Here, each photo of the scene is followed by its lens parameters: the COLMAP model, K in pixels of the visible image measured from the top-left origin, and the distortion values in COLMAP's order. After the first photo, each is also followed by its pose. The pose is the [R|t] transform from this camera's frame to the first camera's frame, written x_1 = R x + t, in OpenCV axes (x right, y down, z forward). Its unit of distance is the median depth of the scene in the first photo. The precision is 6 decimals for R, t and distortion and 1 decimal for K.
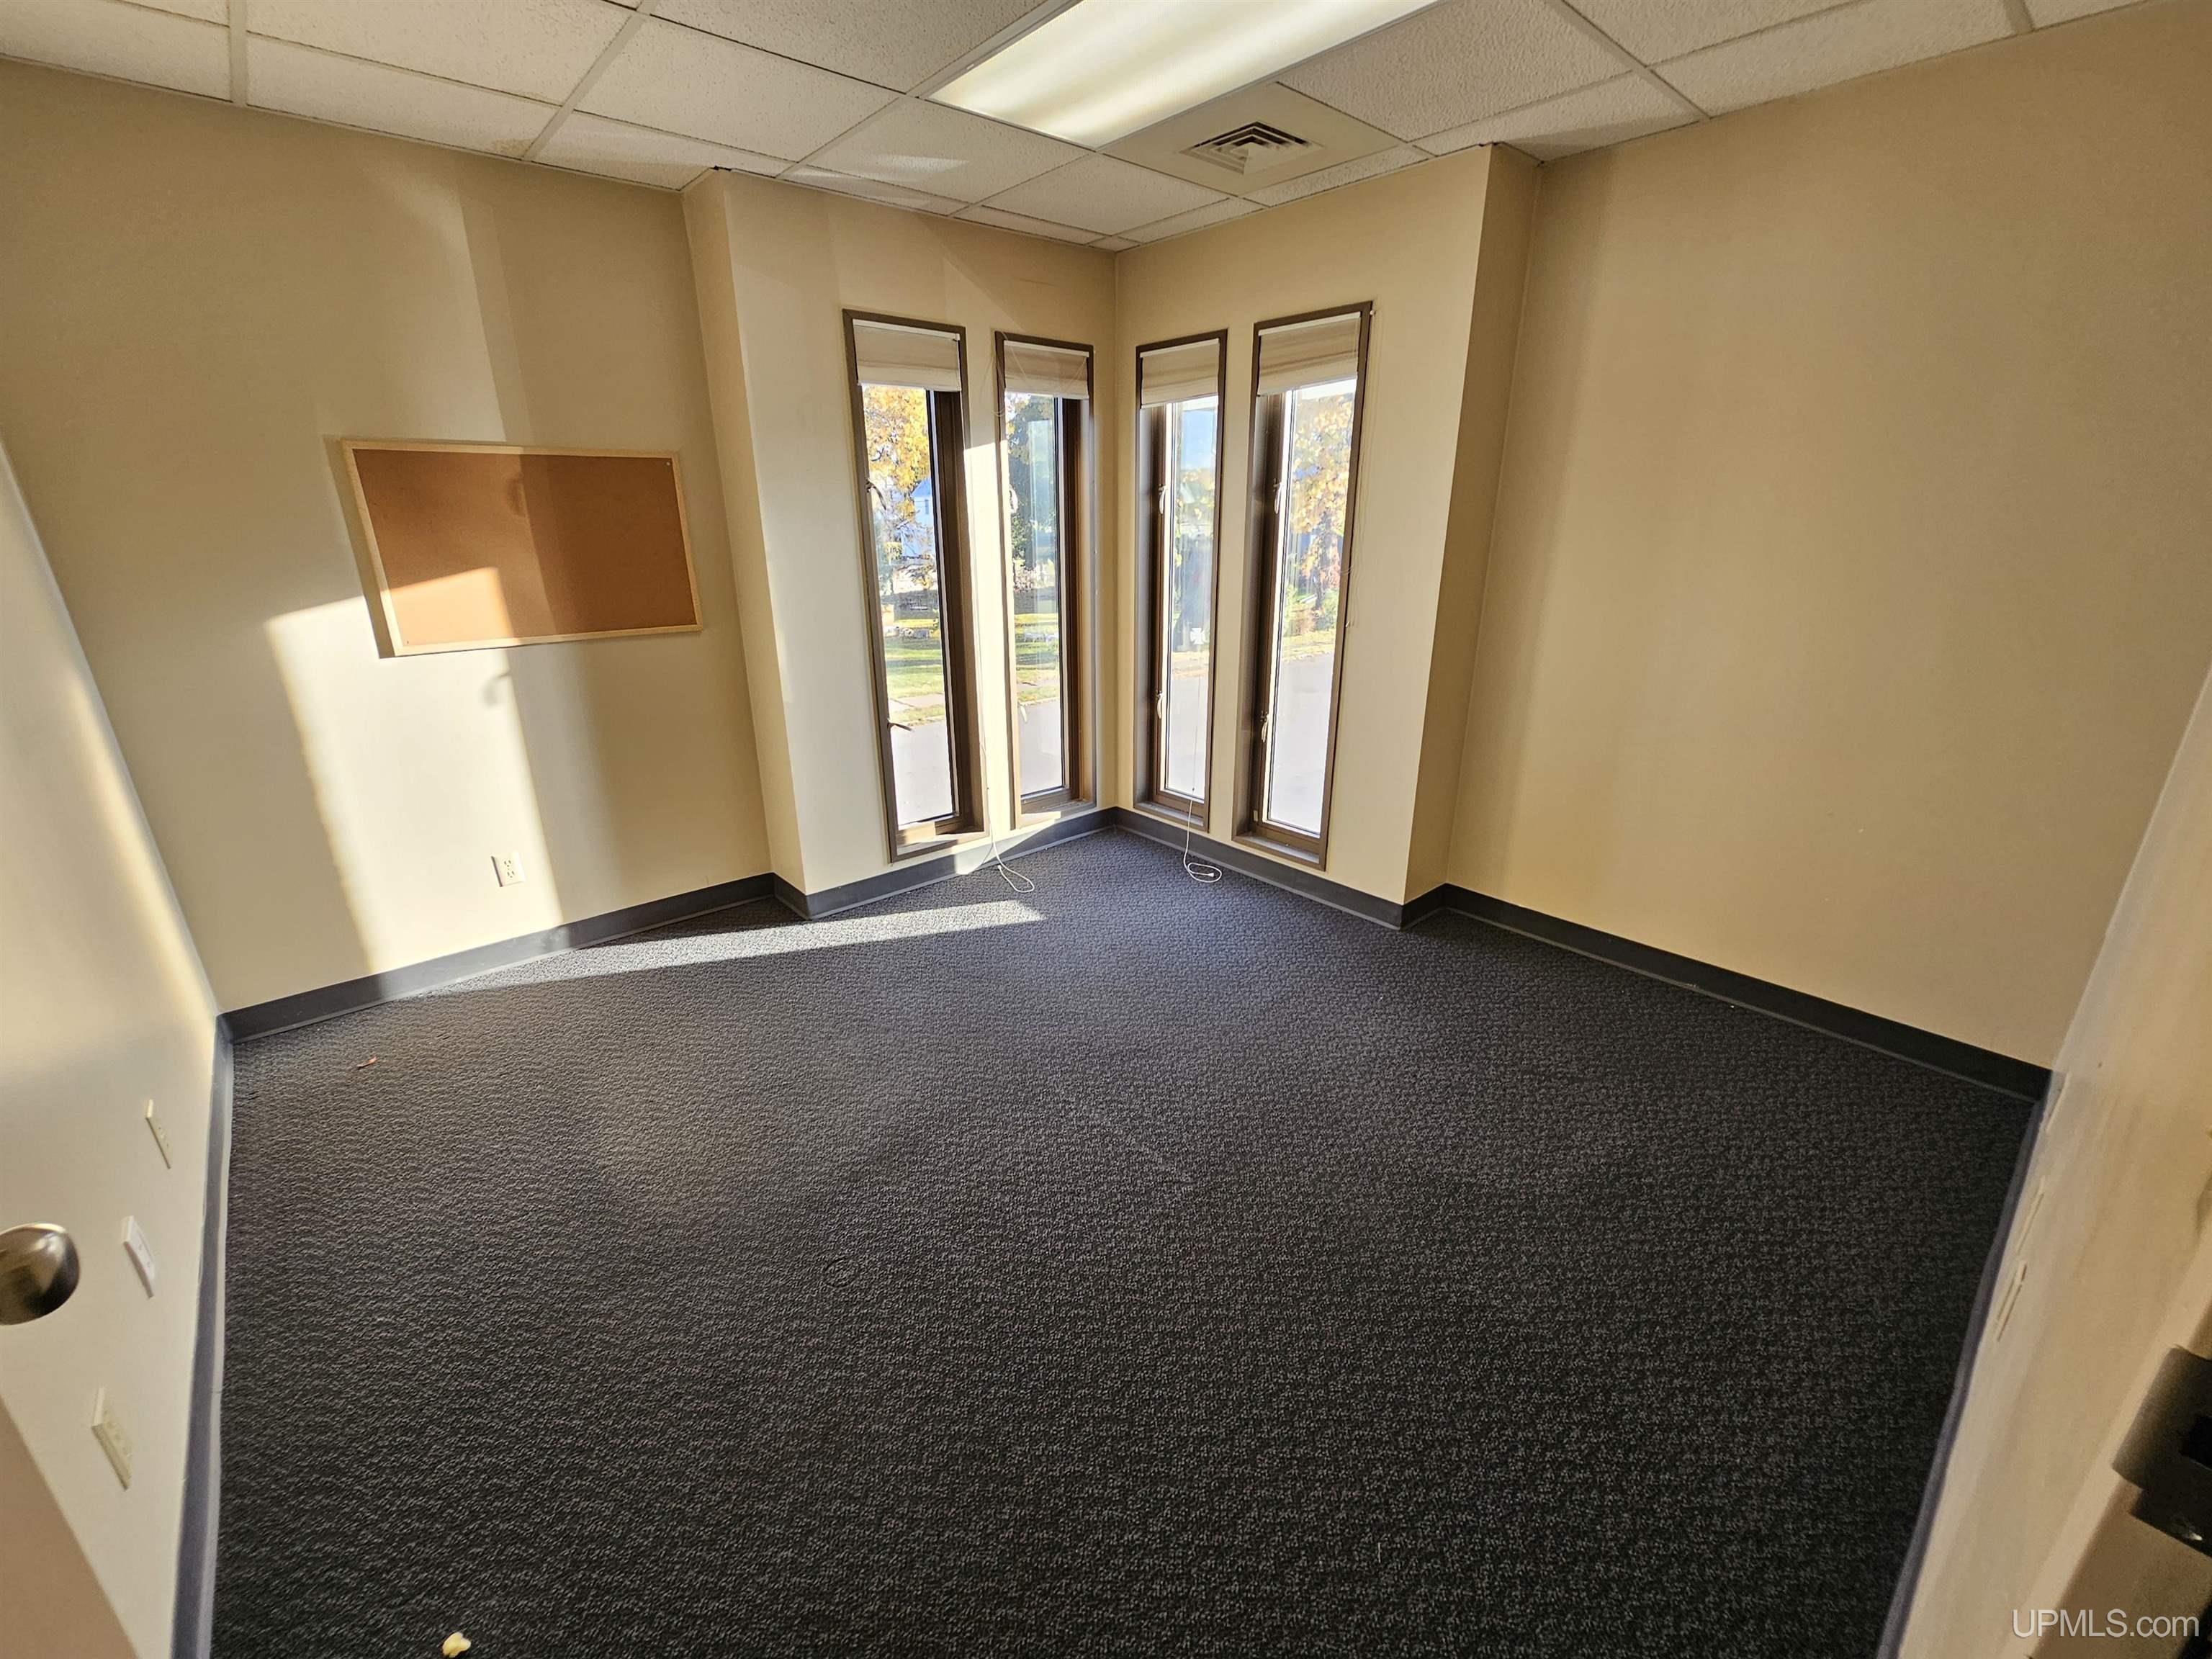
lens RADIAL K [[908.3, 0, 1102.9], [0, 908.3, 830.8], [0, 0, 1]] dist [-0.000427, 0.000205]
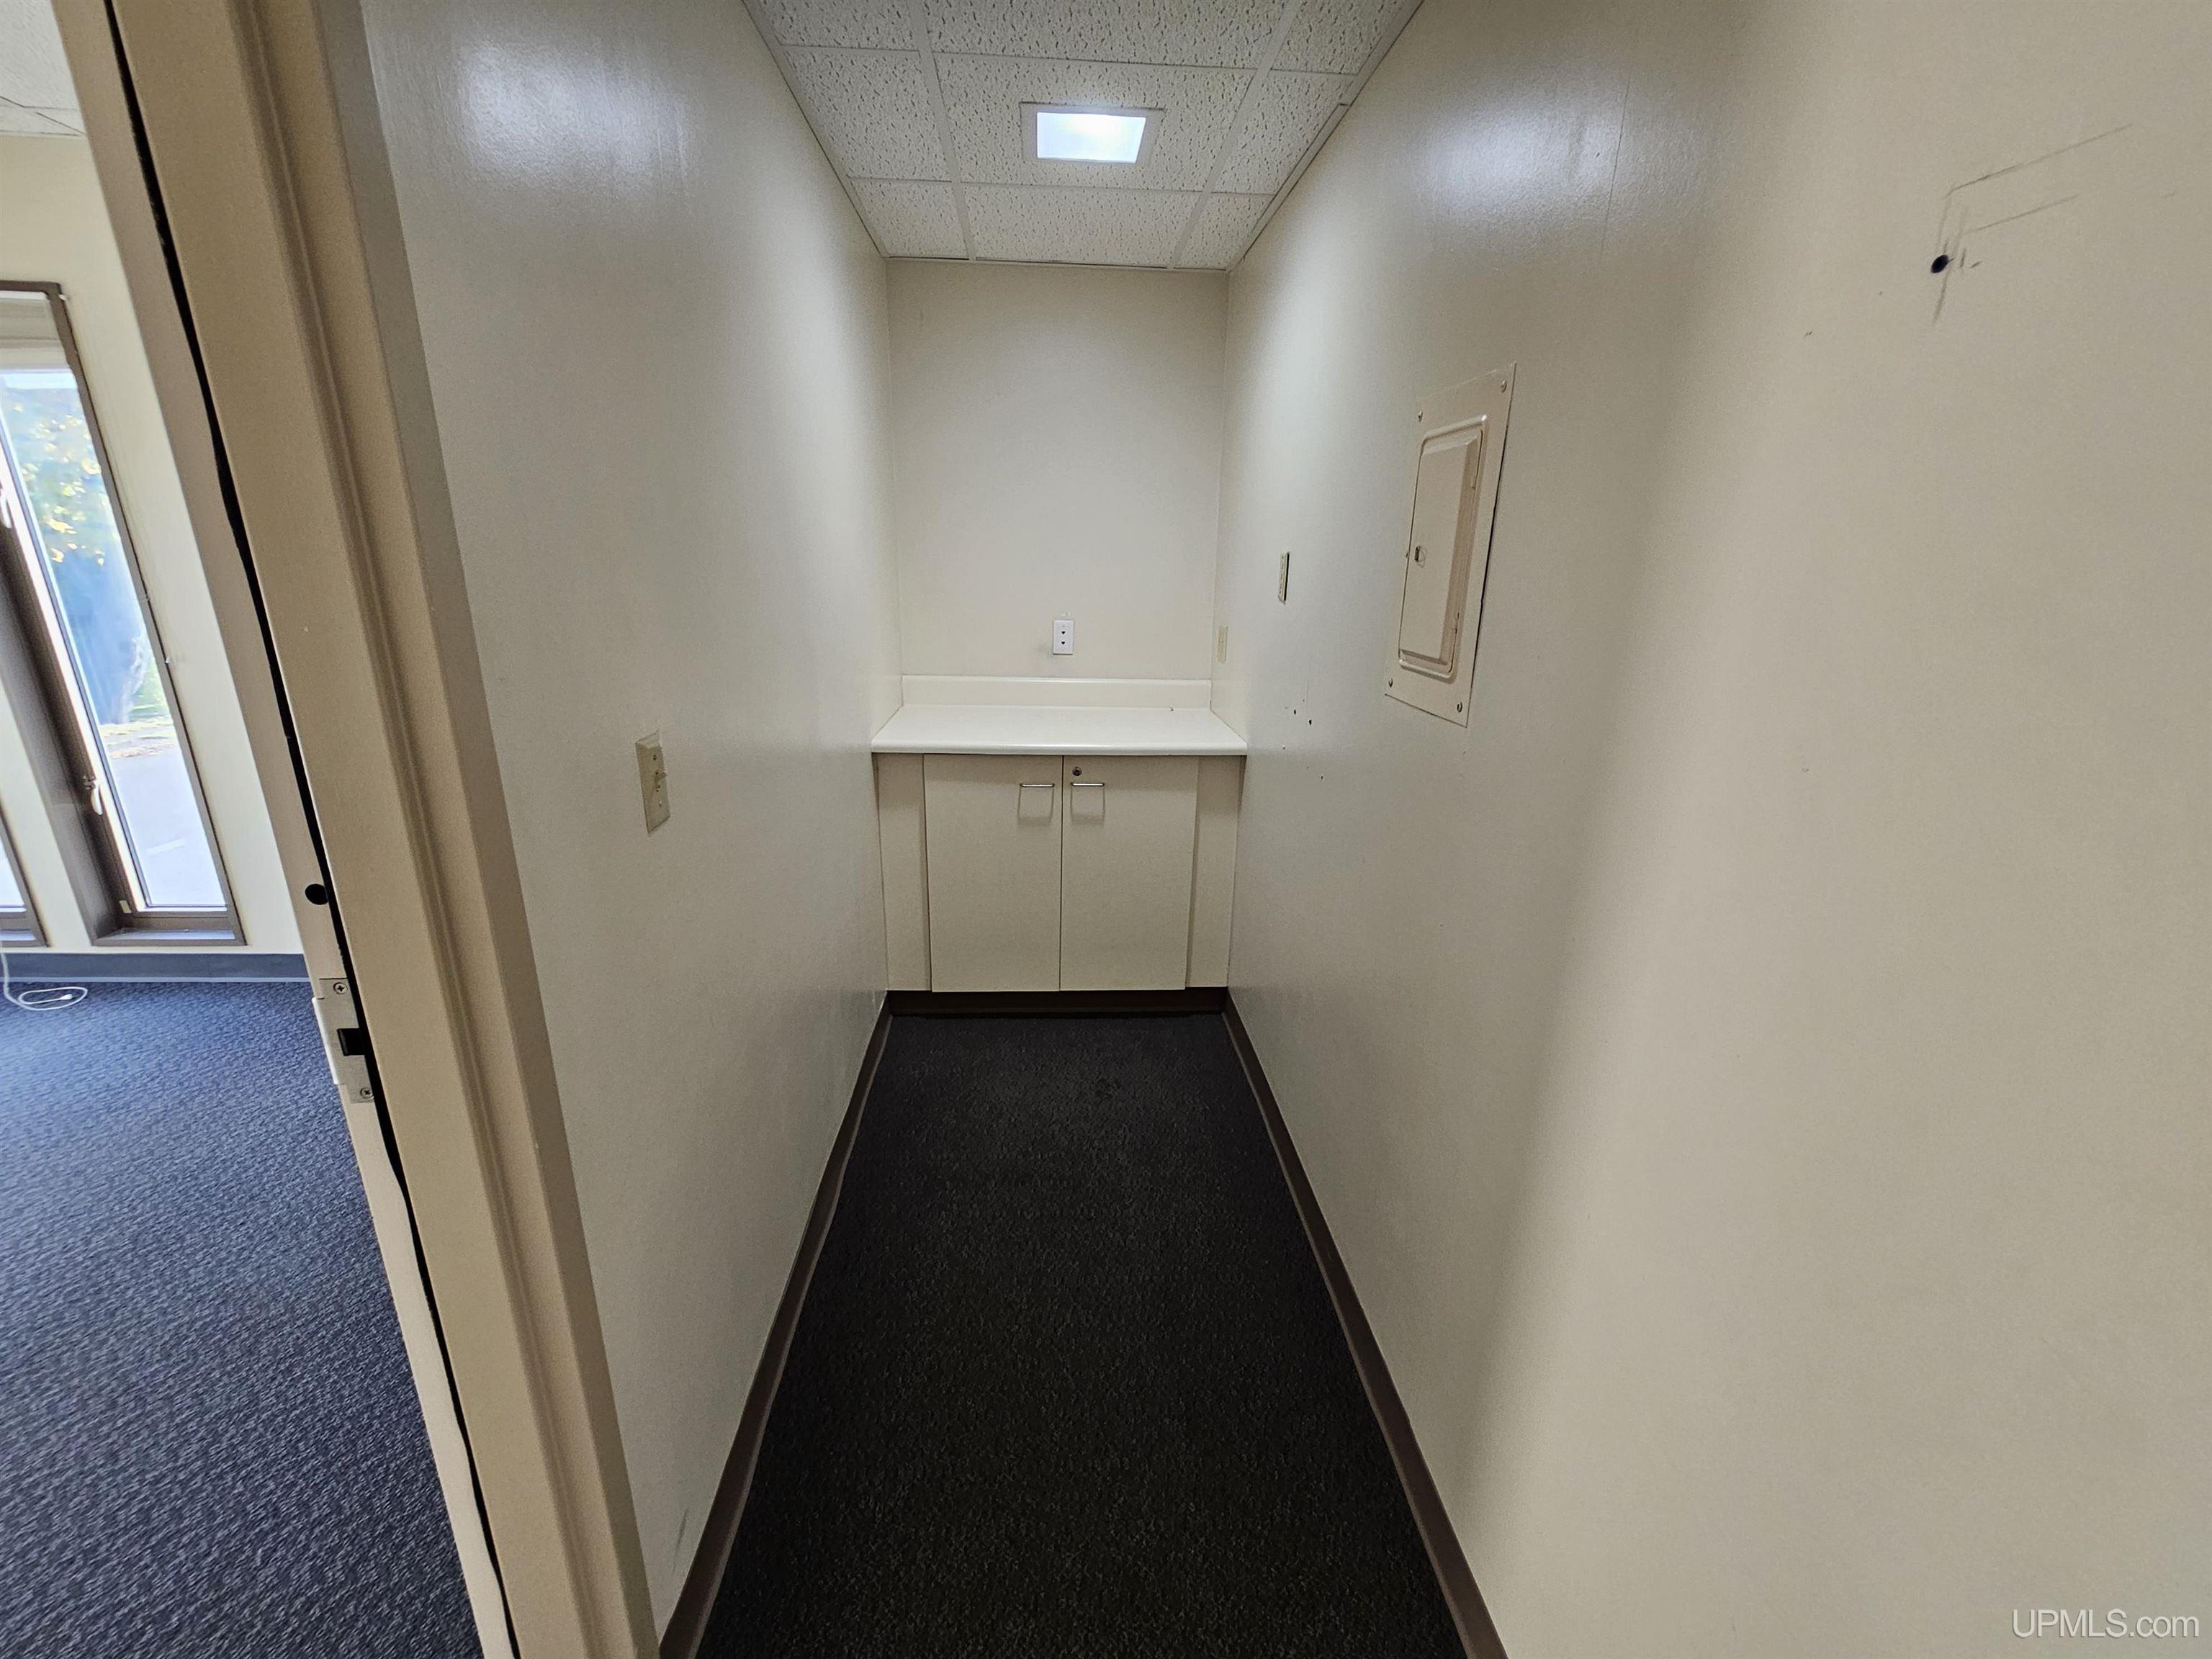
lens RADIAL K [[908.3, 0, 1102.9], [0, 908.3, 830.8], [0, 0, 1]] dist [-0.000427, 0.000205]
pose [[0.613451, -0.220093, 0.758444, 0.112722], [0.239808, 0.966947, 0.086635, 0.059631], [-0.752443, 0.128734, 0.645955, -0.178295]]
